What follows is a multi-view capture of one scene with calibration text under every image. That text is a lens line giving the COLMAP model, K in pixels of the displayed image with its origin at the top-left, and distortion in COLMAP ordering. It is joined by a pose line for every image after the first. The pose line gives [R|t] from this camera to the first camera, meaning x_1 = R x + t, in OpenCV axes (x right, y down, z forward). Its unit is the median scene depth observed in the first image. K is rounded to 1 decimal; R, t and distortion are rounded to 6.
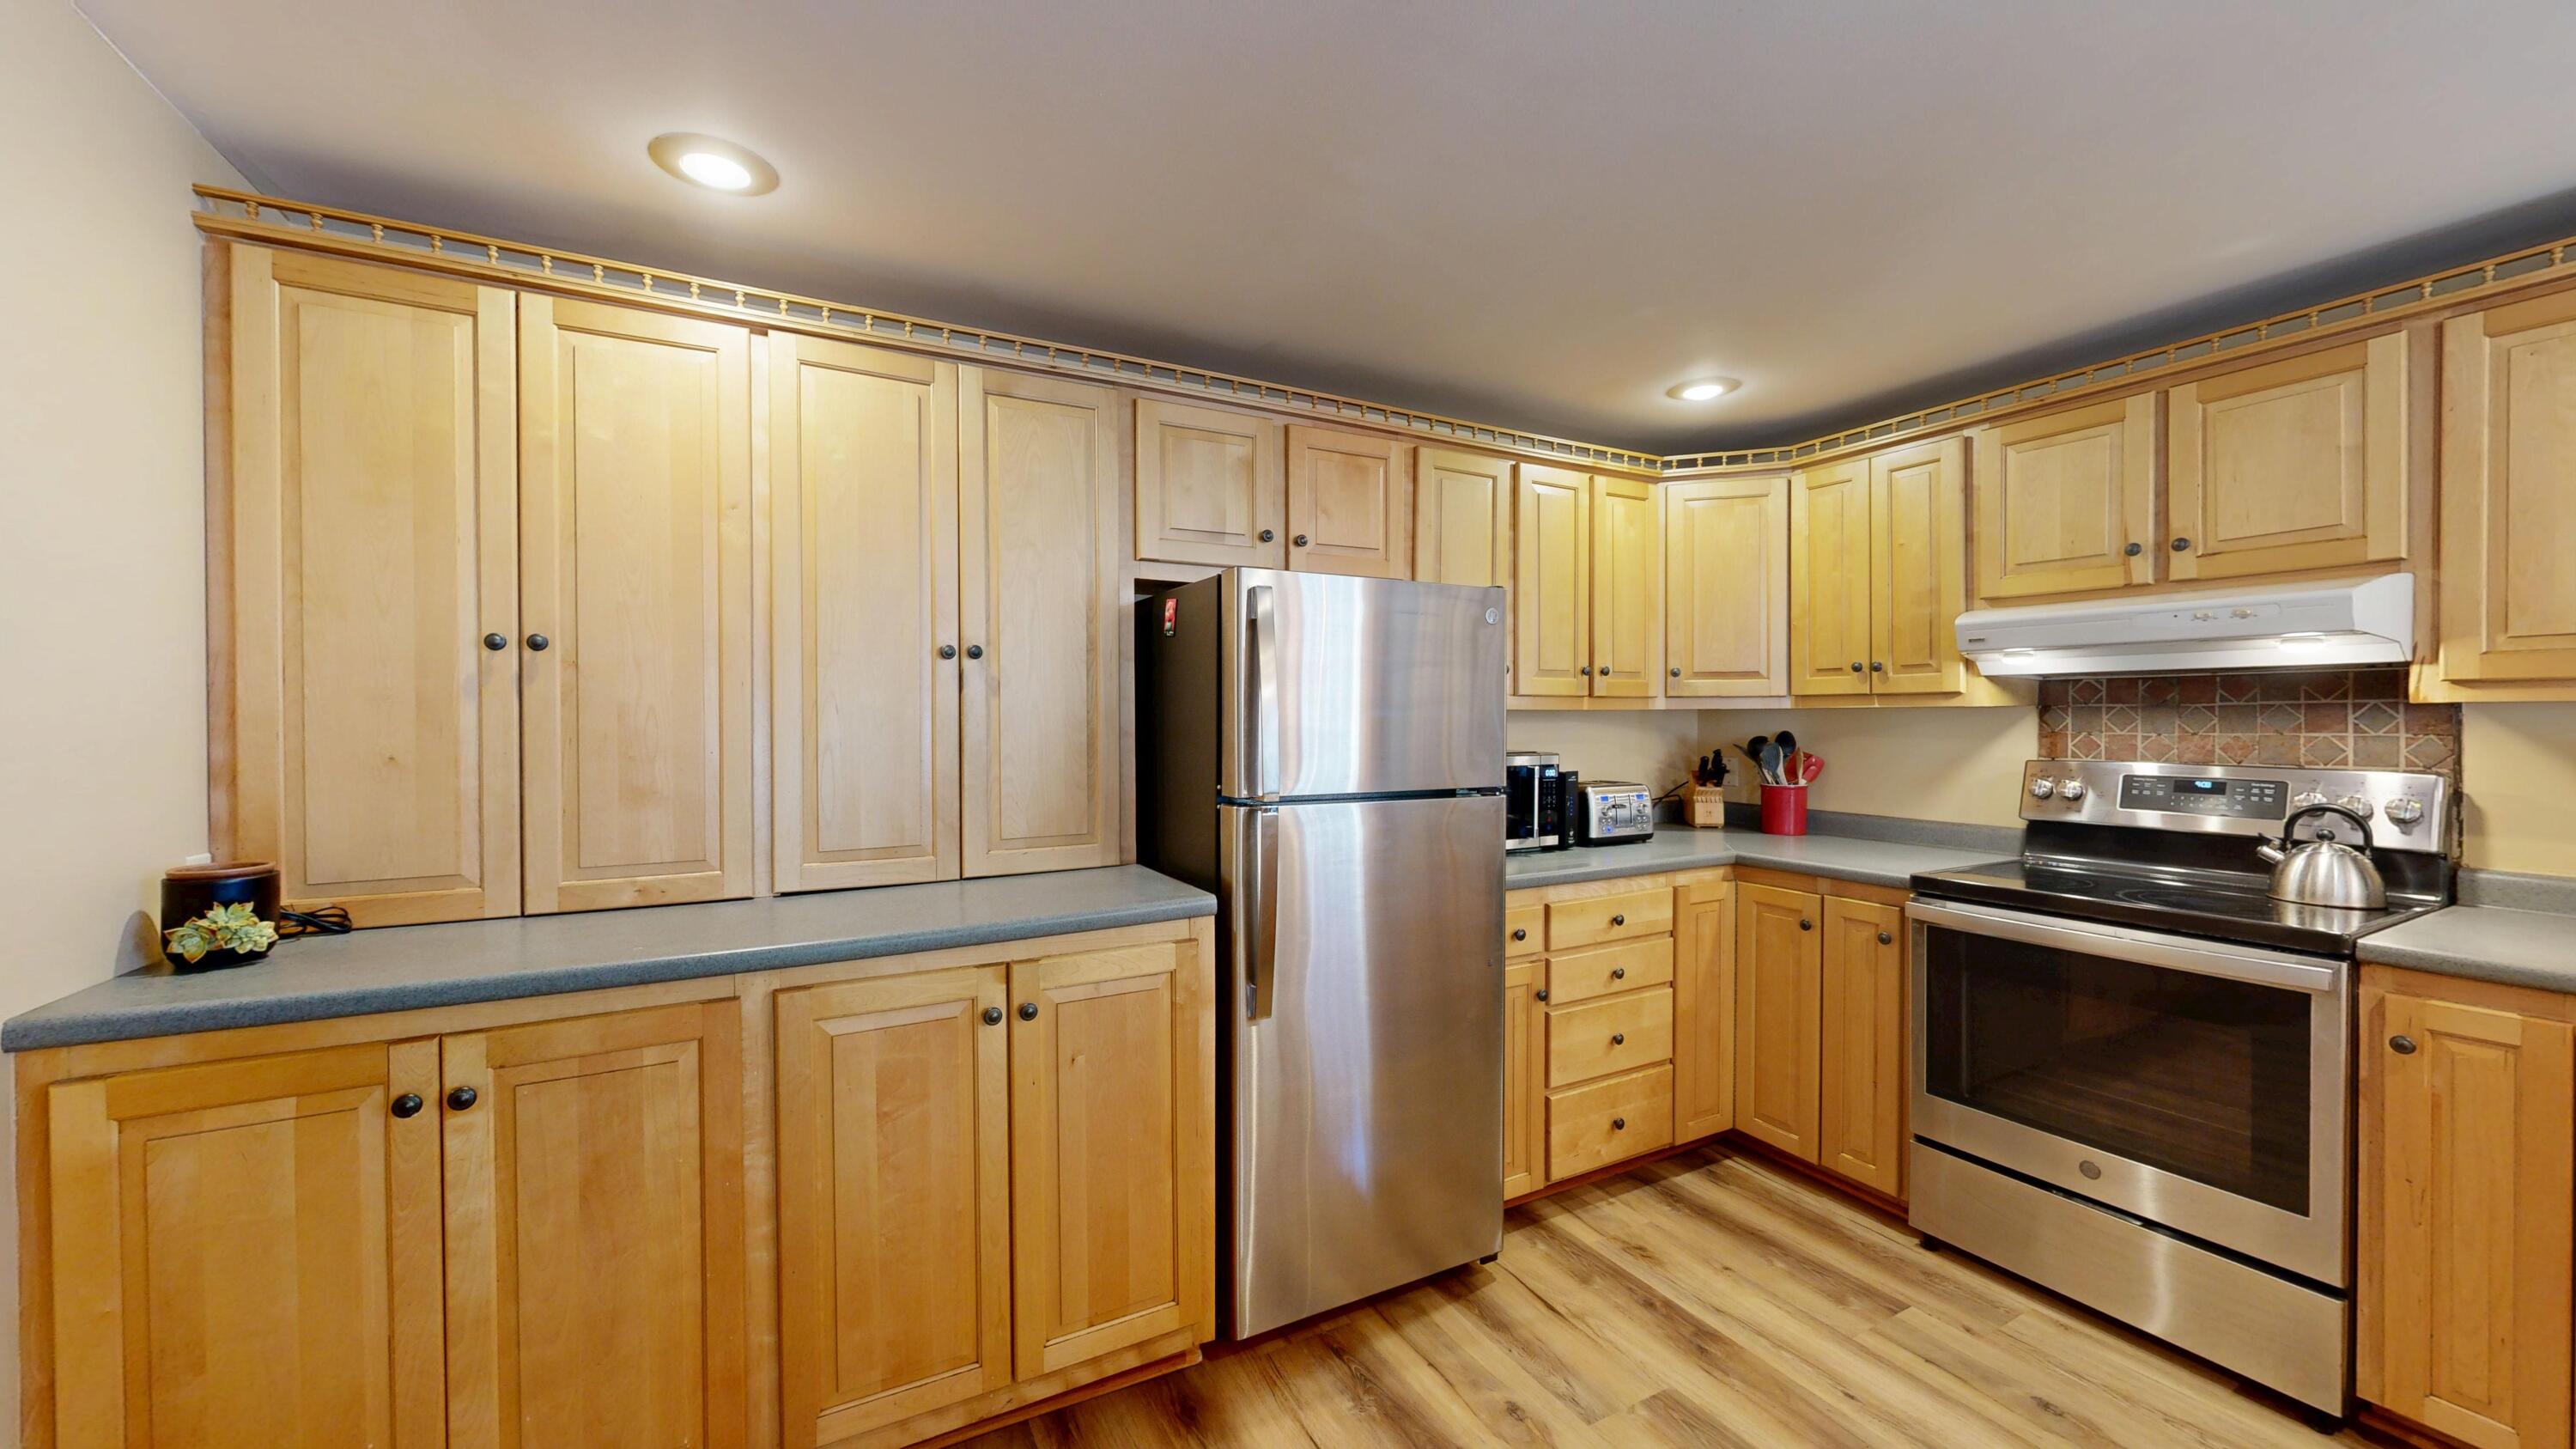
lens RADIAL K [[946.6, 0, 1290.4], [0, 946.6, 725.4], [0, 0, 1]] dist [-0.000802, -0.000213]
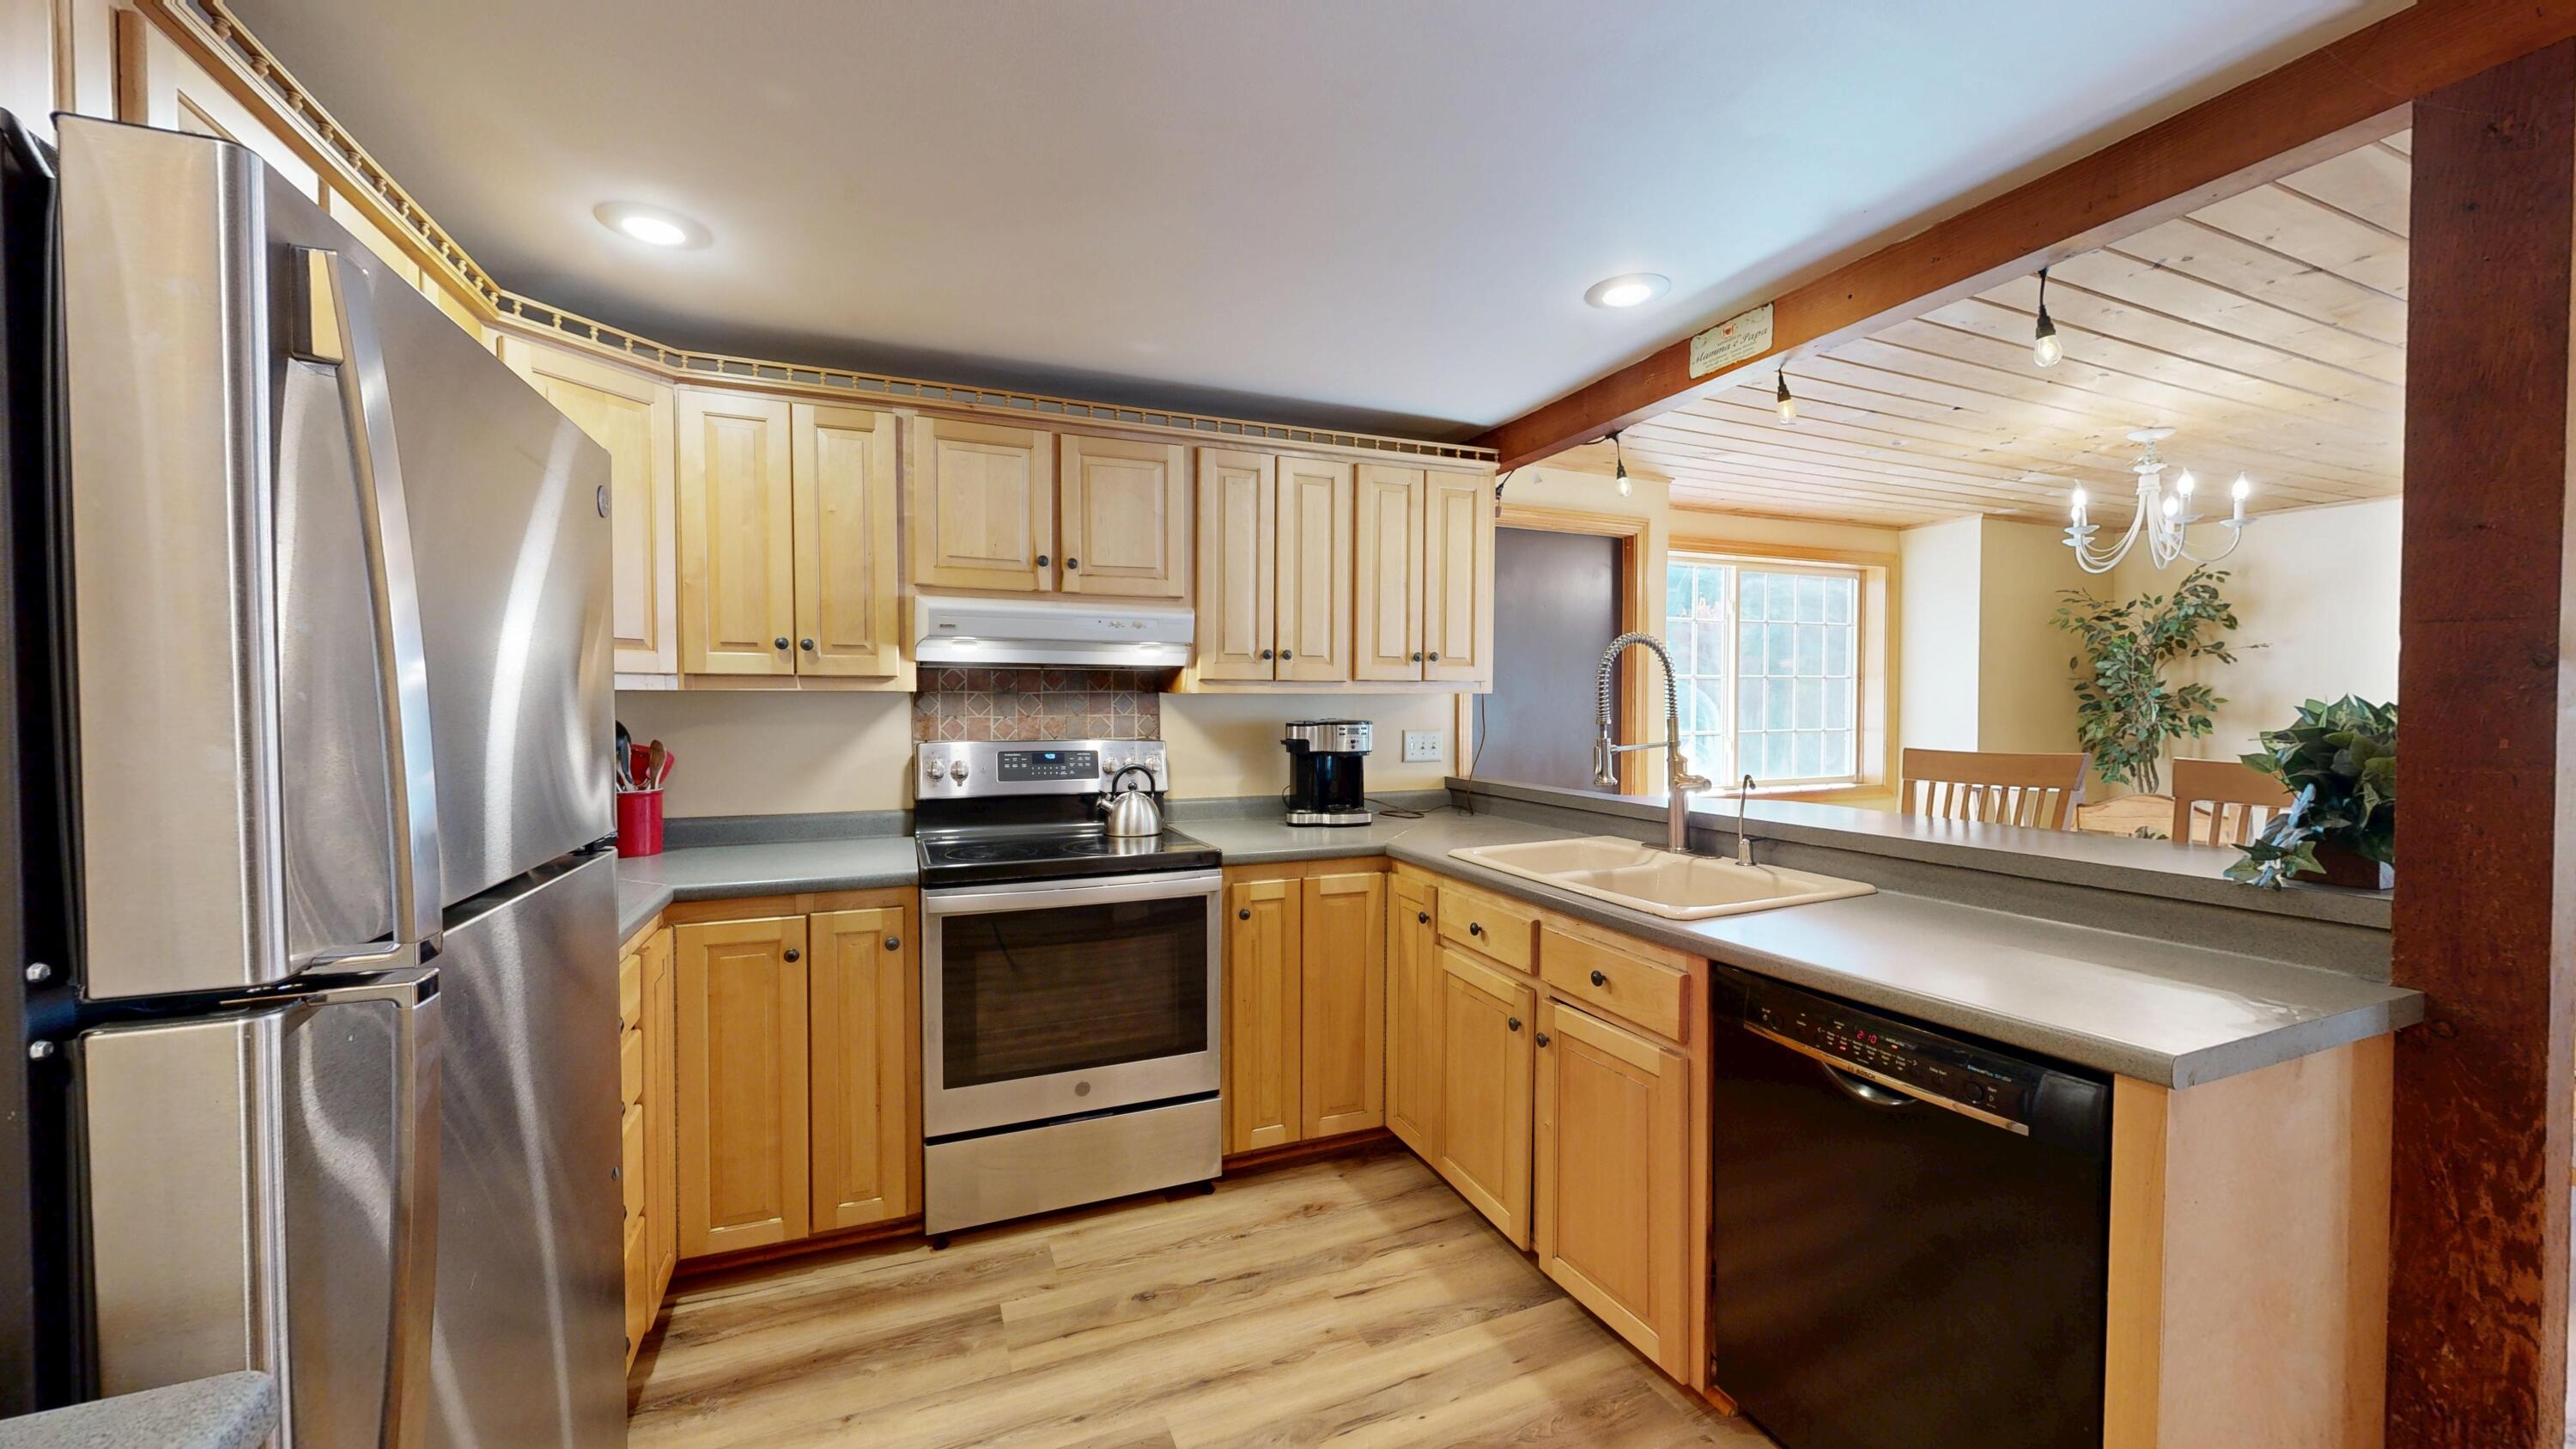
lens RADIAL K [[946.6, 0, 1297.5], [0, 946.6, 723.0], [0, 0, 1]] dist [-0.000802, -0.000213]
pose [[0.094407, -0.021351, 0.995305, -0.254477], [0.004875, 0.999768, 0.020984, -0.006174], [-0.995522, 0.002871, 0.094490, 0.551413]]
